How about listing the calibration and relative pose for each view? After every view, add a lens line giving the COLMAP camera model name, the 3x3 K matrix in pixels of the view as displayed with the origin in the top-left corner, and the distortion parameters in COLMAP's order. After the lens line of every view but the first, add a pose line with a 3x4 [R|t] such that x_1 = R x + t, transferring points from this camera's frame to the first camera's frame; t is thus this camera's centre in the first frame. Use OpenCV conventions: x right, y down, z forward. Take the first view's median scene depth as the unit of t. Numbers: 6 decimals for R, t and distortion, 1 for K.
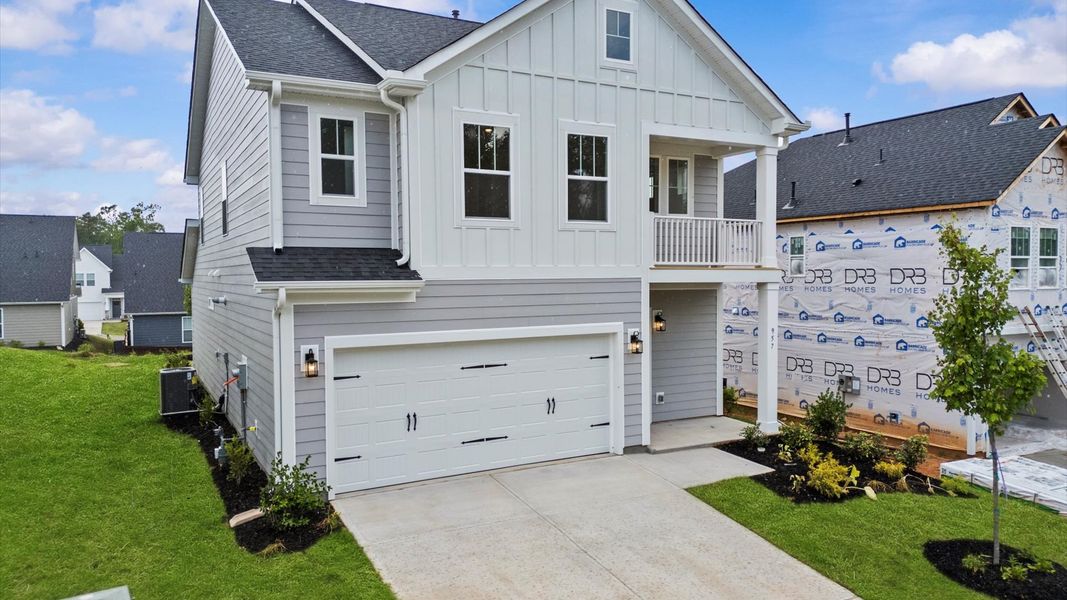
lens RADIAL K [[753.5, 0, 550.0], [0, 753.5, 298.8], [0, 0, 1]] dist [0.043432, -0.004897]
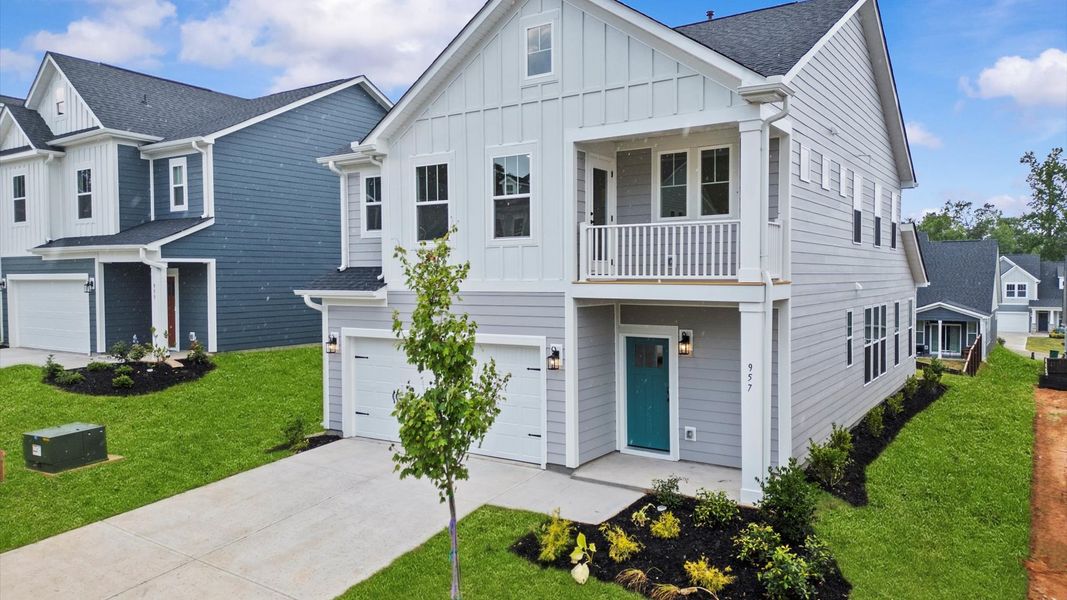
lens RADIAL K [[753.5, 0, 557.5], [0, 753.5, 307.3], [0, 0, 1]] dist [0.043432, -0.004897]
pose [[0.466580, 0.034825, -0.883793, 0.997877], [-0.034773, 0.999174, 0.021014, -0.029463], [0.883795, 0.020927, 0.467406, 0.558774]]
